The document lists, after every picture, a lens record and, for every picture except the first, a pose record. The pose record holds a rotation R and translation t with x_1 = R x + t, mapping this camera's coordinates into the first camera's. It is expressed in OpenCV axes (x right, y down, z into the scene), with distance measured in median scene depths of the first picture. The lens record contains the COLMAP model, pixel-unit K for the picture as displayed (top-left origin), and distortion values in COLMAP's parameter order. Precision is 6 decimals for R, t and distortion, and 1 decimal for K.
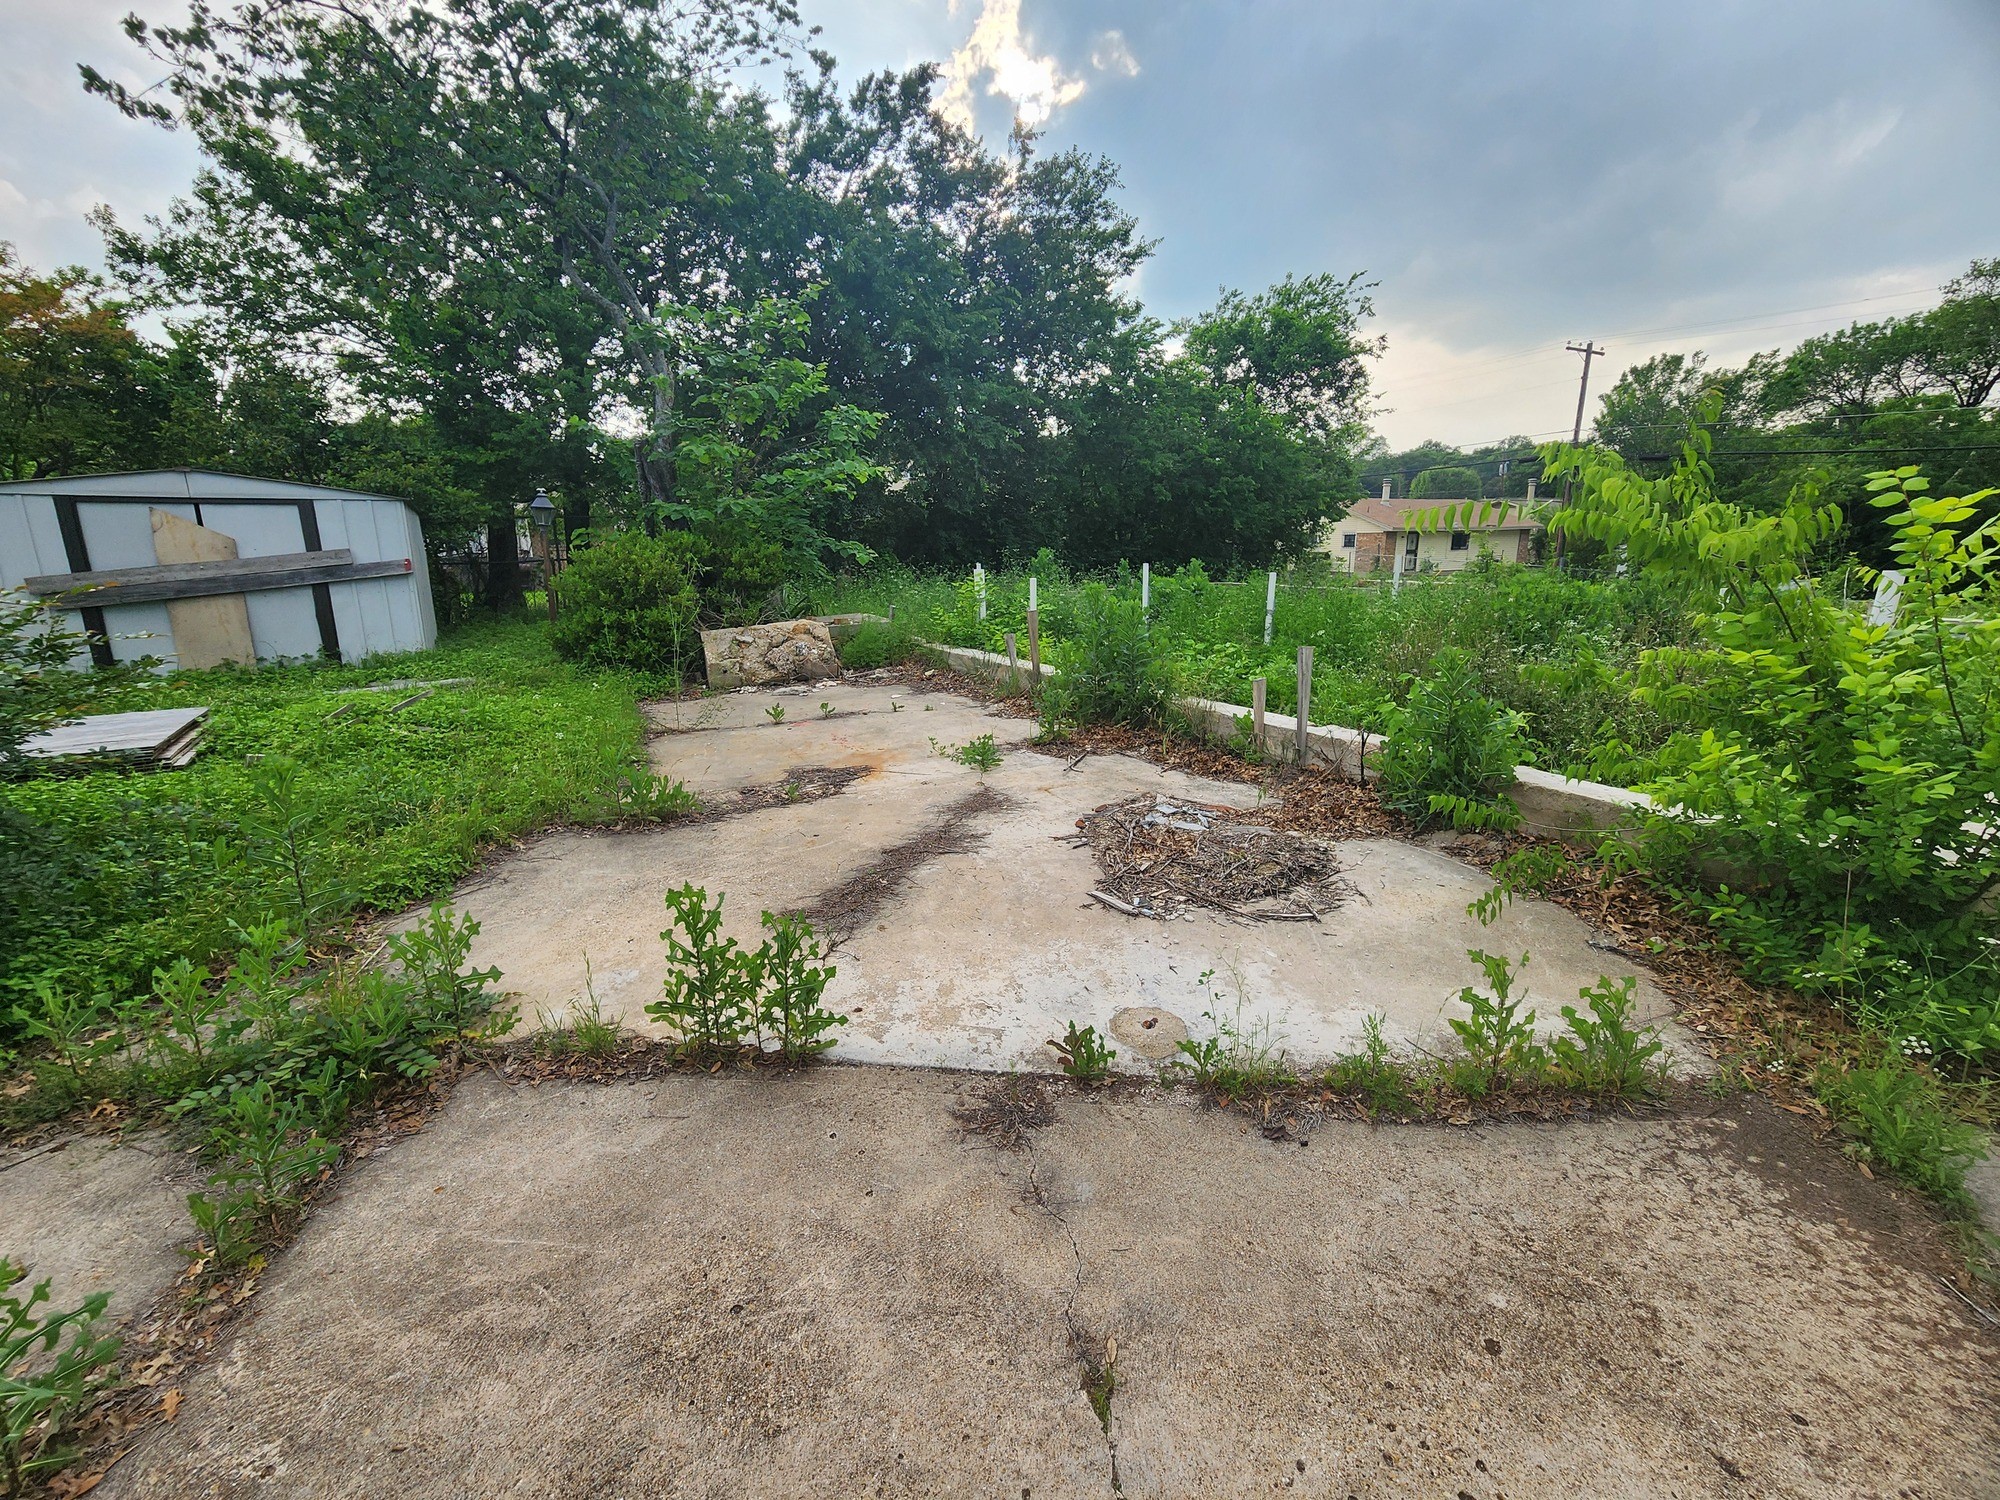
lens RADIAL K [[826.0, 0, 1003.5], [0, 826.0, 742.6], [0, 0, 1]] dist [0.000356, 0.000505]
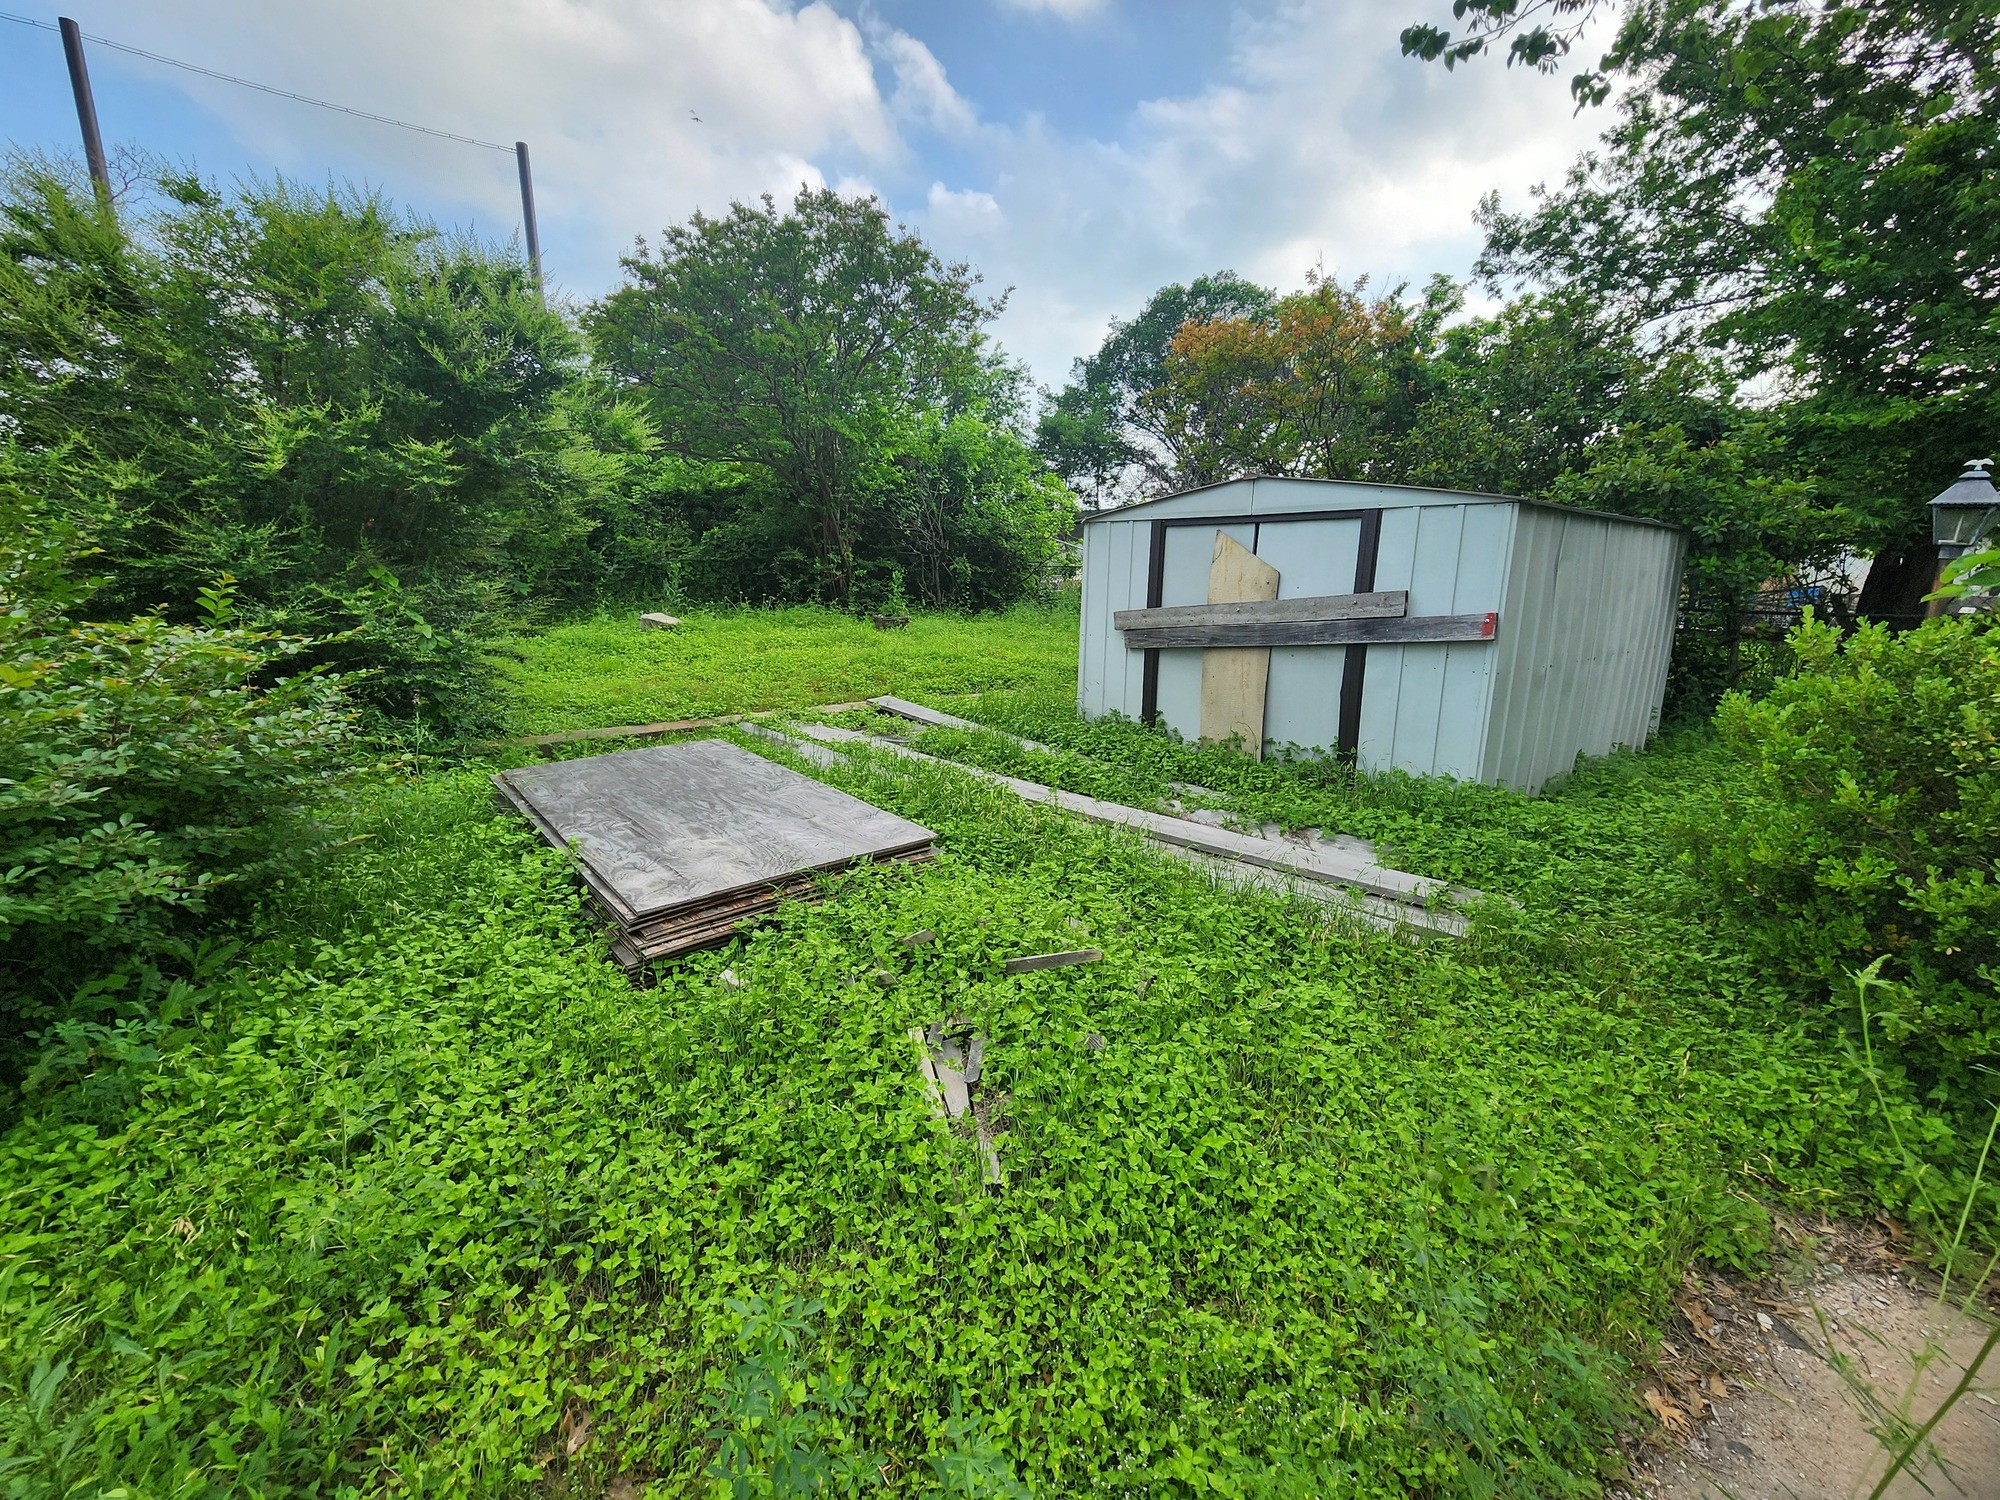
lens RADIAL K [[826.0, 0, 1009.0], [0, 826.0, 743.0], [0, 0, 1]] dist [0.000356, 0.000505]
pose [[0.149840, 0.221540, -0.963570, -0.226352], [-0.240948, 0.953373, 0.181727, -0.155244], [0.958901, 0.204940, 0.196233, 0.580974]]
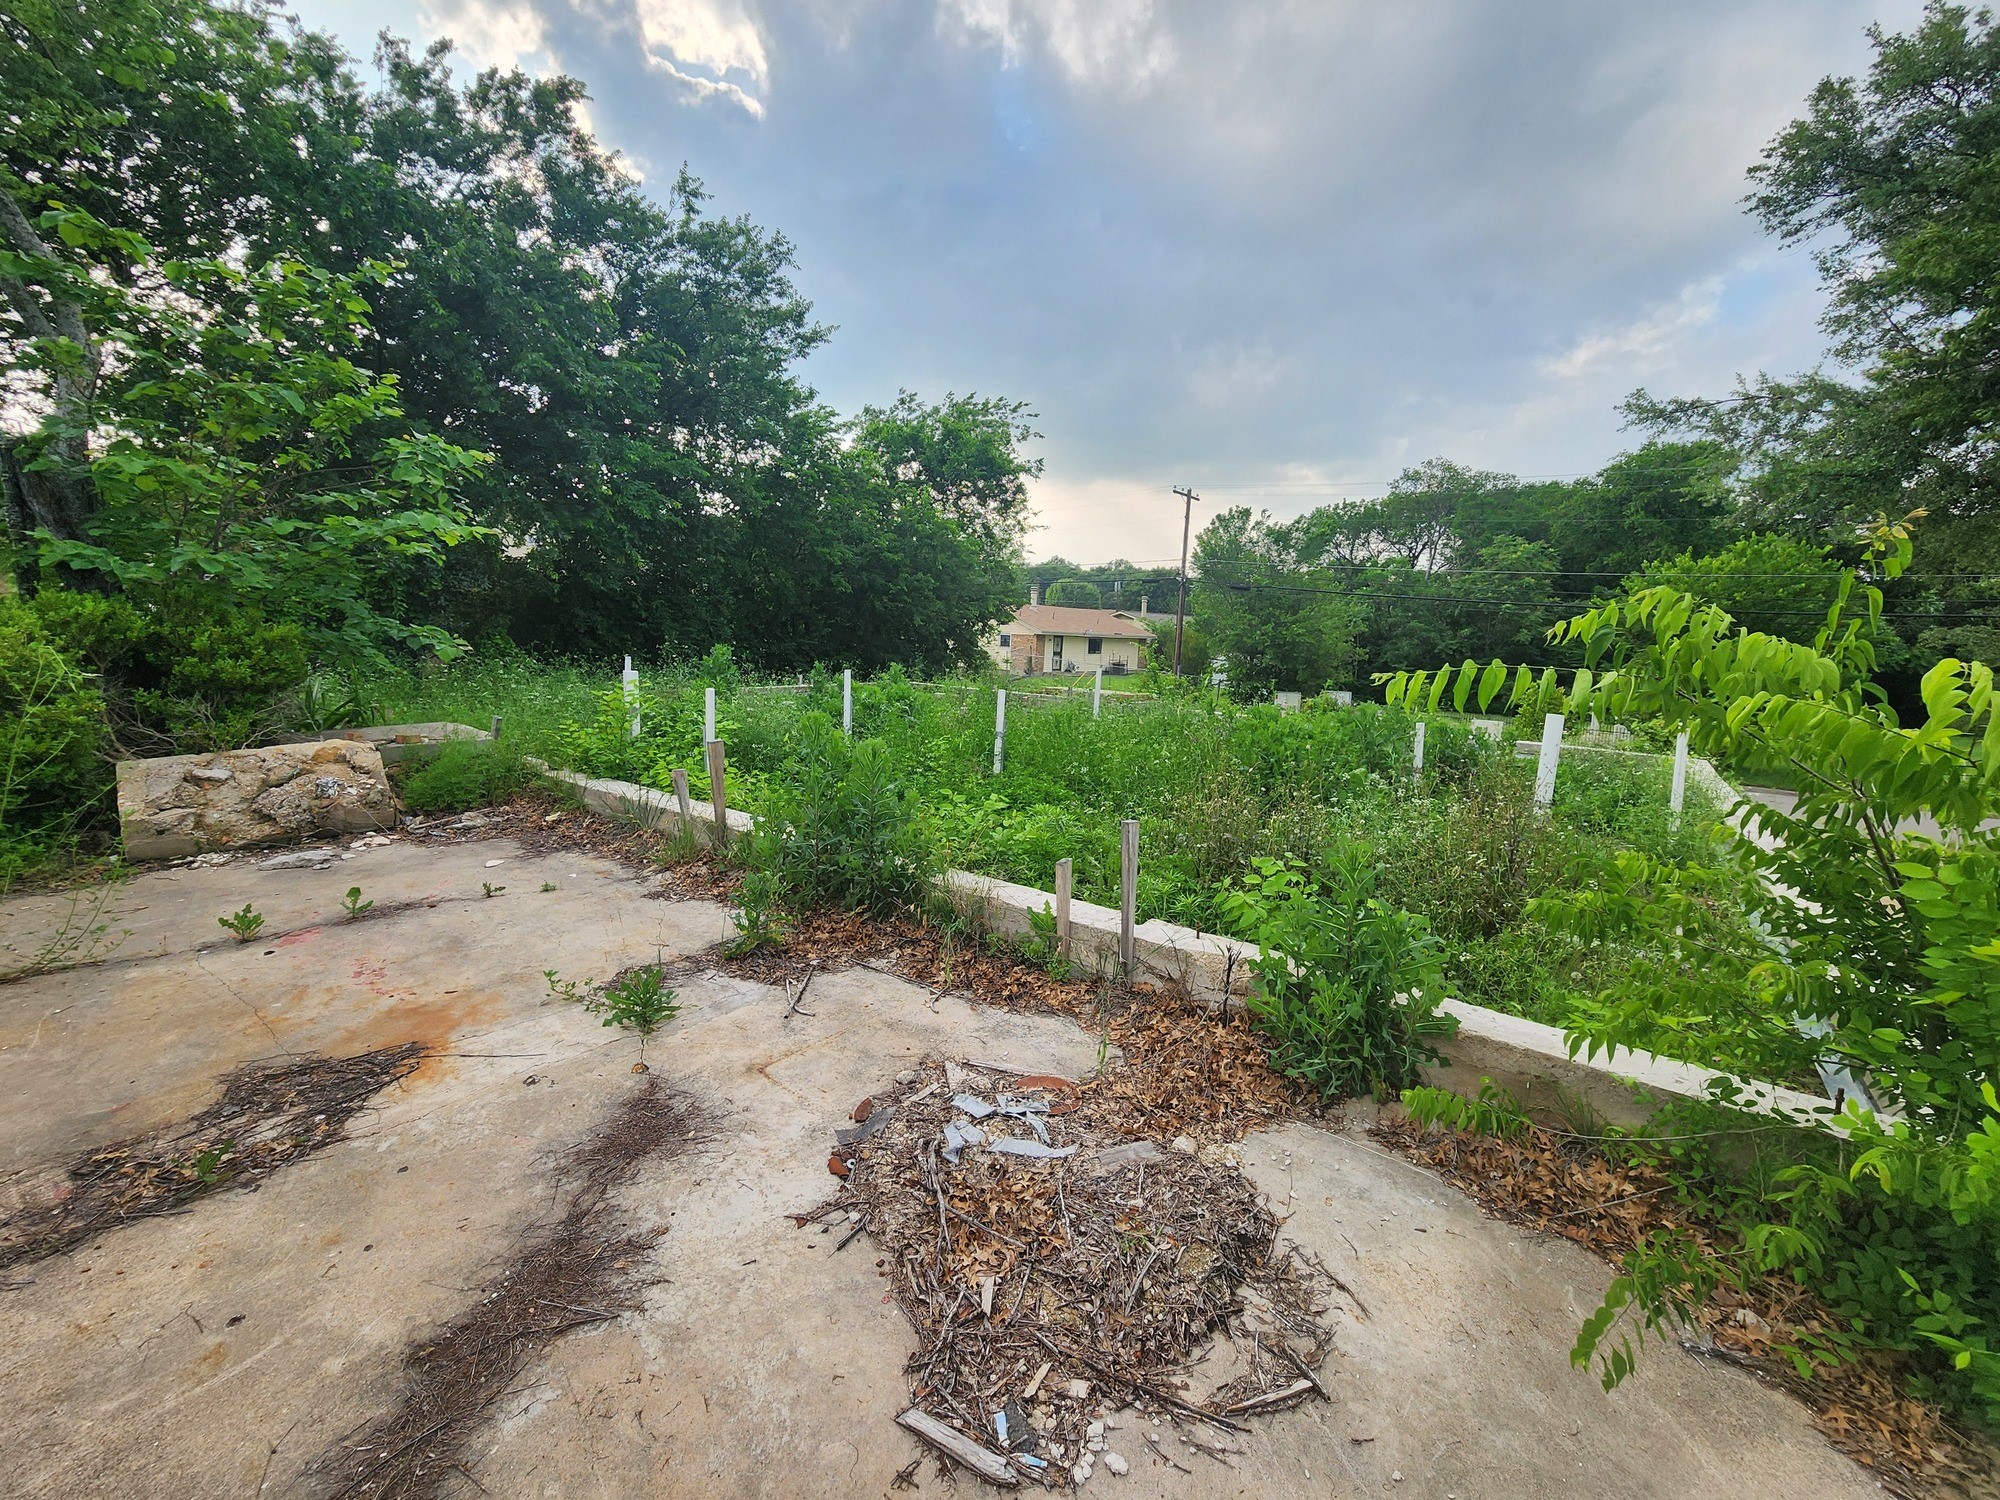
lens RADIAL K [[826.0, 0, 994.5], [0, 826.0, 733.0], [0, 0, 1]] dist [0.000356, 0.000505]
pose [[0.923180, 0.008759, 0.384267, -0.014068], [0.034906, 0.993699, -0.106509, -0.066579], [-0.382779, 0.111740, 0.917058, 0.205497]]
